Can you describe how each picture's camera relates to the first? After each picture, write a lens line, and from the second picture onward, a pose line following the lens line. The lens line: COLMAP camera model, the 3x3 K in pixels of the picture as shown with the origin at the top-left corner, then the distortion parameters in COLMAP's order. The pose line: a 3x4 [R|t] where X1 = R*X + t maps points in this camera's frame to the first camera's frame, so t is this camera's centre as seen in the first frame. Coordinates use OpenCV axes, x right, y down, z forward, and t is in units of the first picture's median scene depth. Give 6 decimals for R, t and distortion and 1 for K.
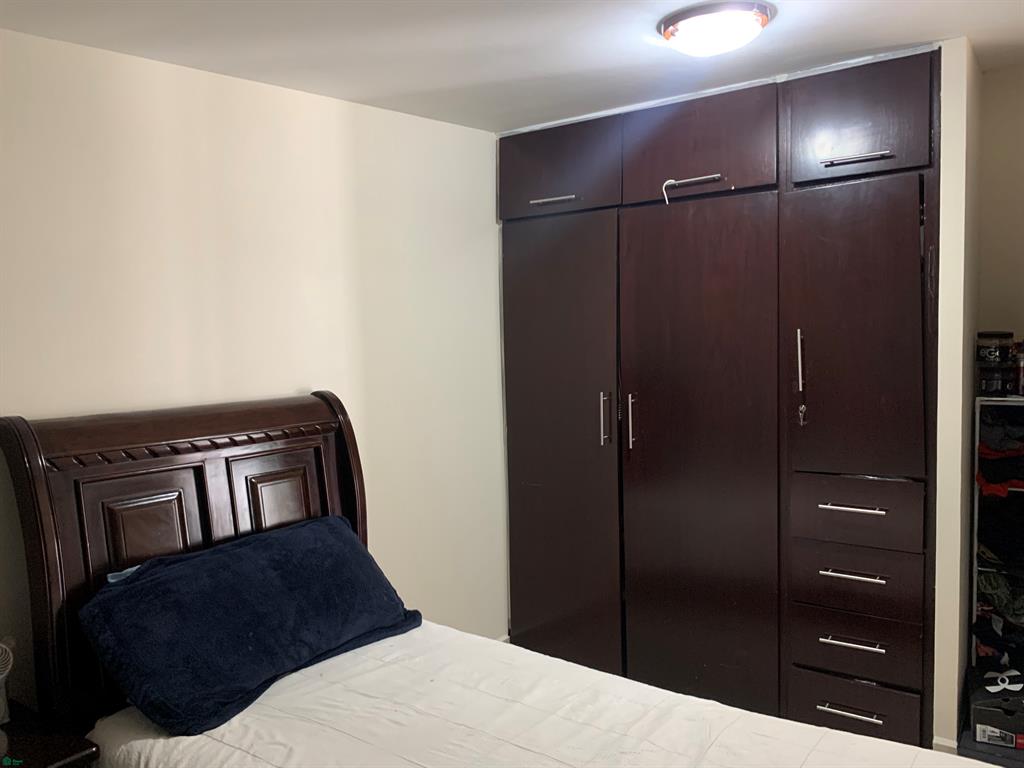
lens RADIAL K [[772.8, 0, 512.0], [0, 772.8, 384.0], [0, 0, 1]] dist [0.000840, 0.000216]
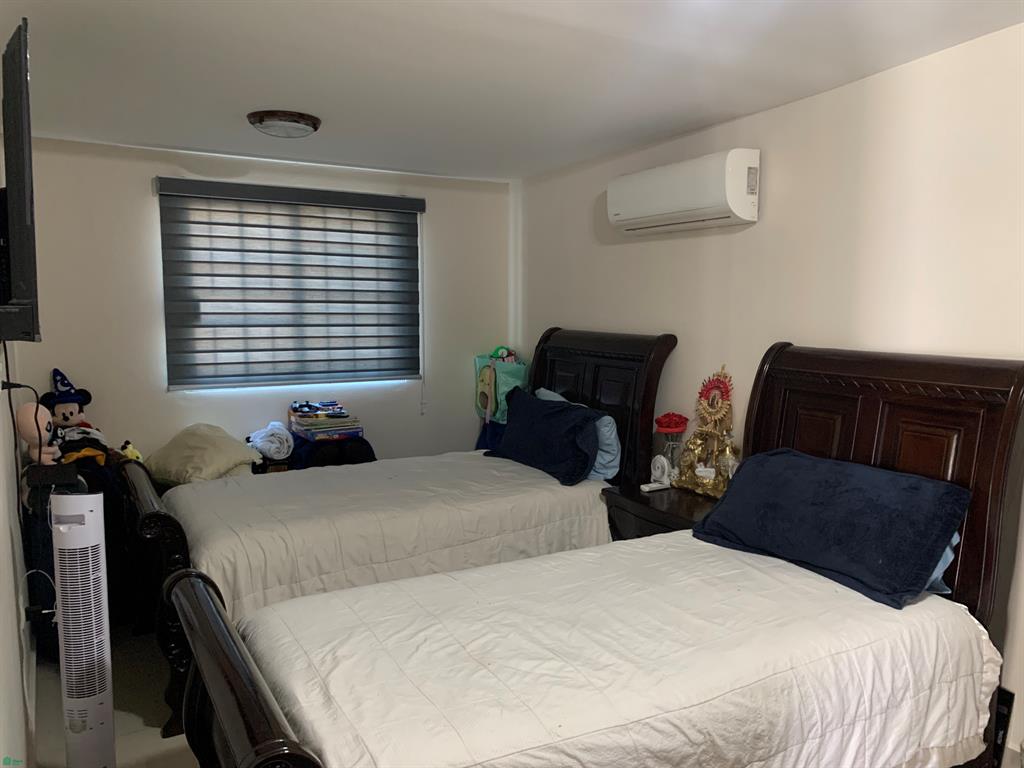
lens RADIAL K [[772.8, 0, 512.0], [0, 772.8, 384.0], [0, 0, 1]] dist [0.000840, 0.000216]
pose [[-0.407724, 0.113356, -0.906042, 1.008366], [-0.047426, 0.988296, 0.144988, -0.069817], [0.911873, 0.102085, -0.397576, 1.076849]]
